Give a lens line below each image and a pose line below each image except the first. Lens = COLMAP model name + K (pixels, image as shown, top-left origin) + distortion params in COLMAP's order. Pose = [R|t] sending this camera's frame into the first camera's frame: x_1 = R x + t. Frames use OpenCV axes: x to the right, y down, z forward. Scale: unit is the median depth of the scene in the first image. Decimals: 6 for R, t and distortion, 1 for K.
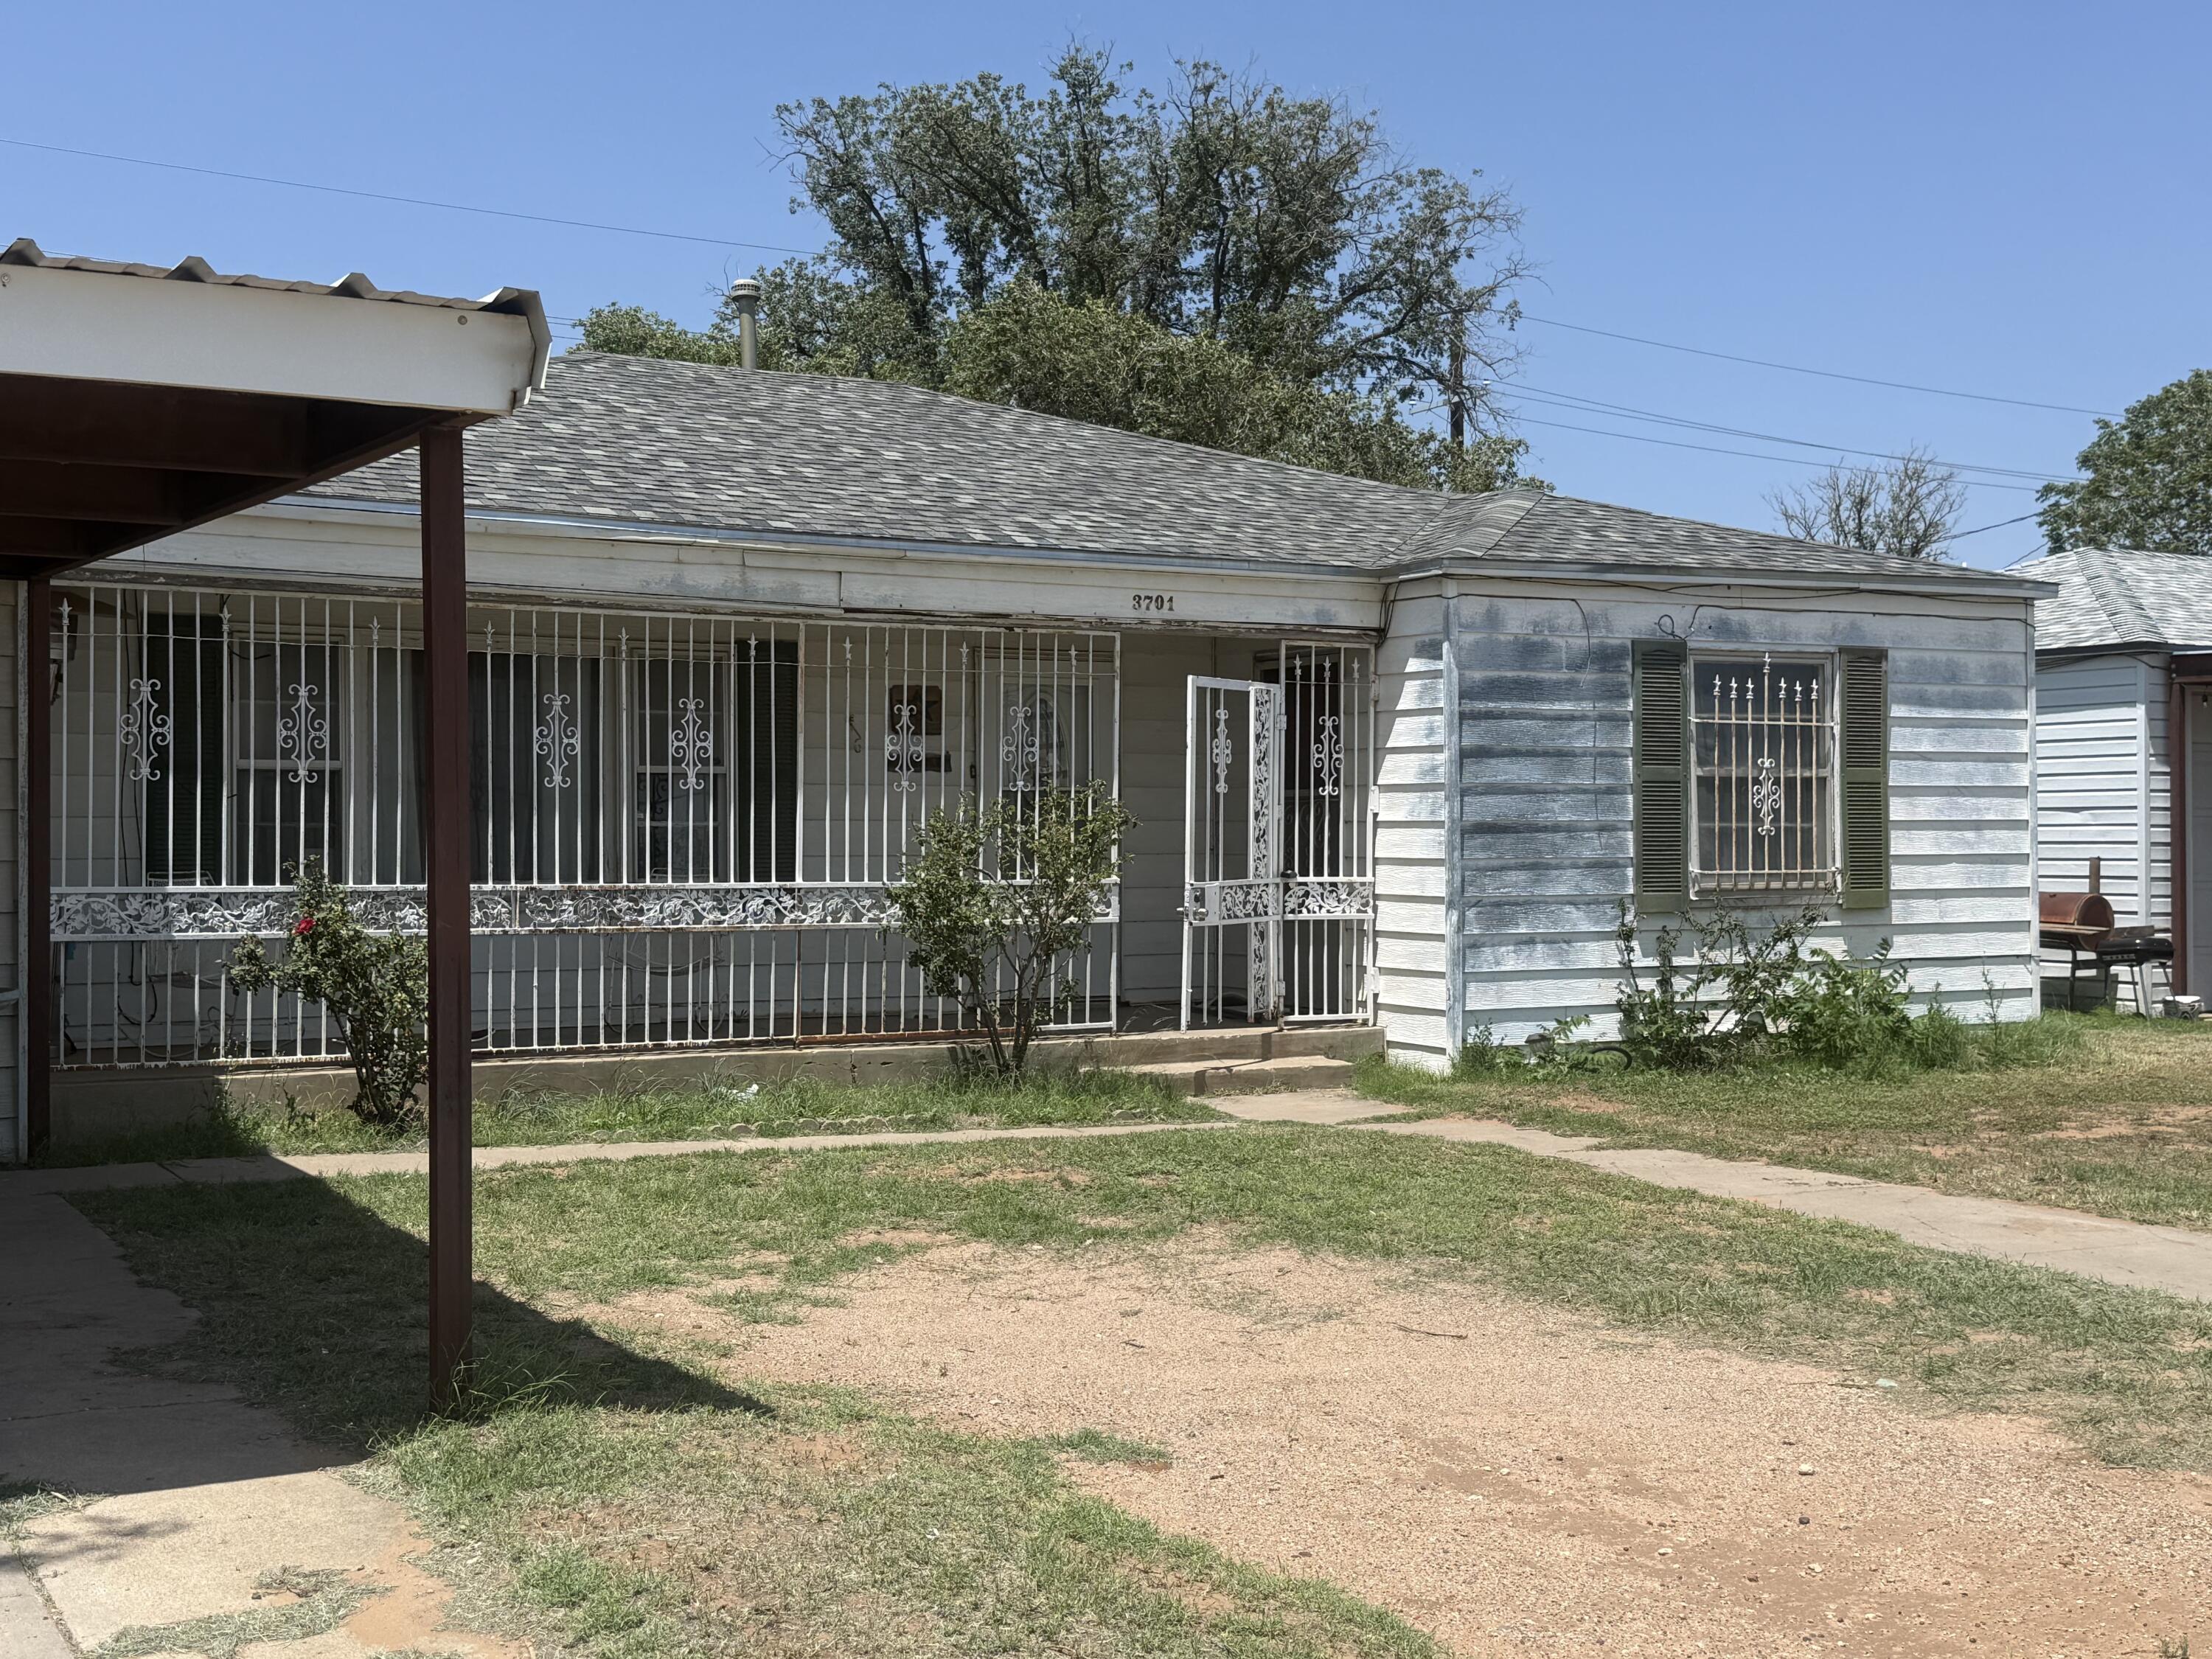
lens RADIAL K [[2667.4, 0, 1146.4], [0, 2667.4, 834.5], [0, 0, 1]] dist [0.130759, -0.033973]
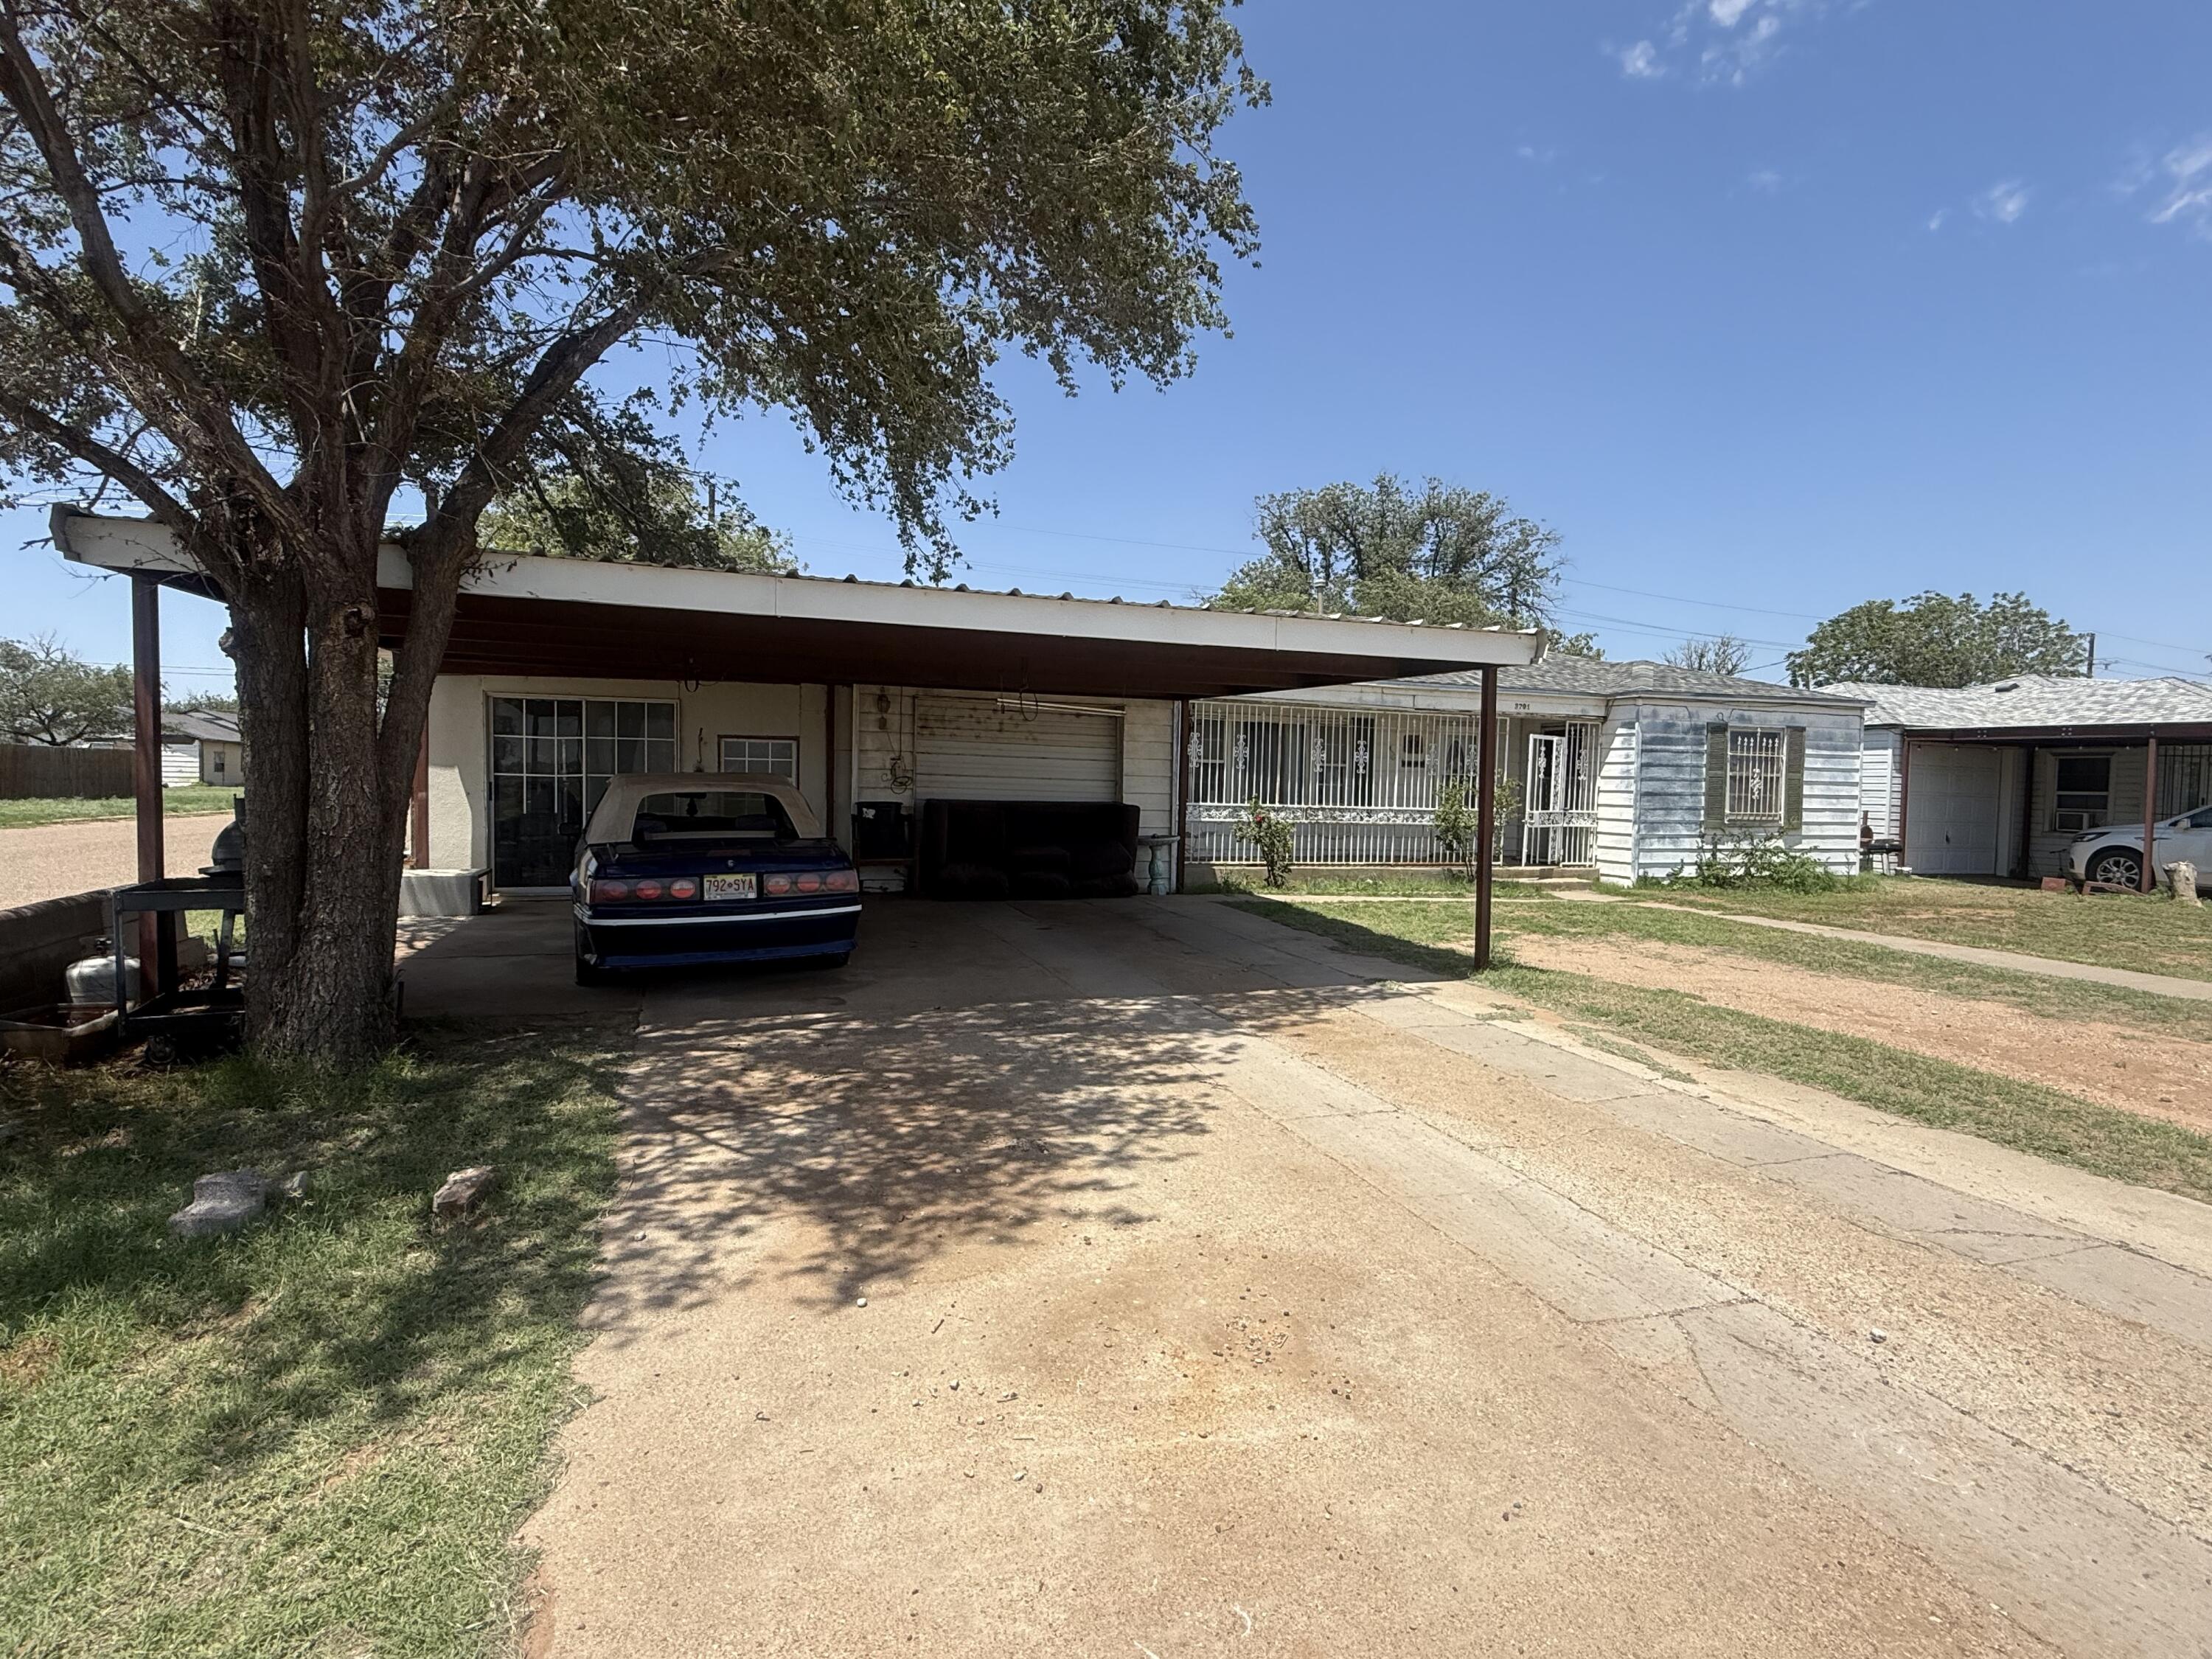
lens RADIAL K [[1104.5, 0, 1106.0], [0, 1104.5, 829.5], [0, 0, 1]] dist [0.000666, 0.000165]
pose [[0.981344, 0.031590, -0.189647, -0.185028], [-0.023999, 0.998821, 0.042190, -0.000312], [0.190756, -0.036852, 0.980945, -0.162248]]
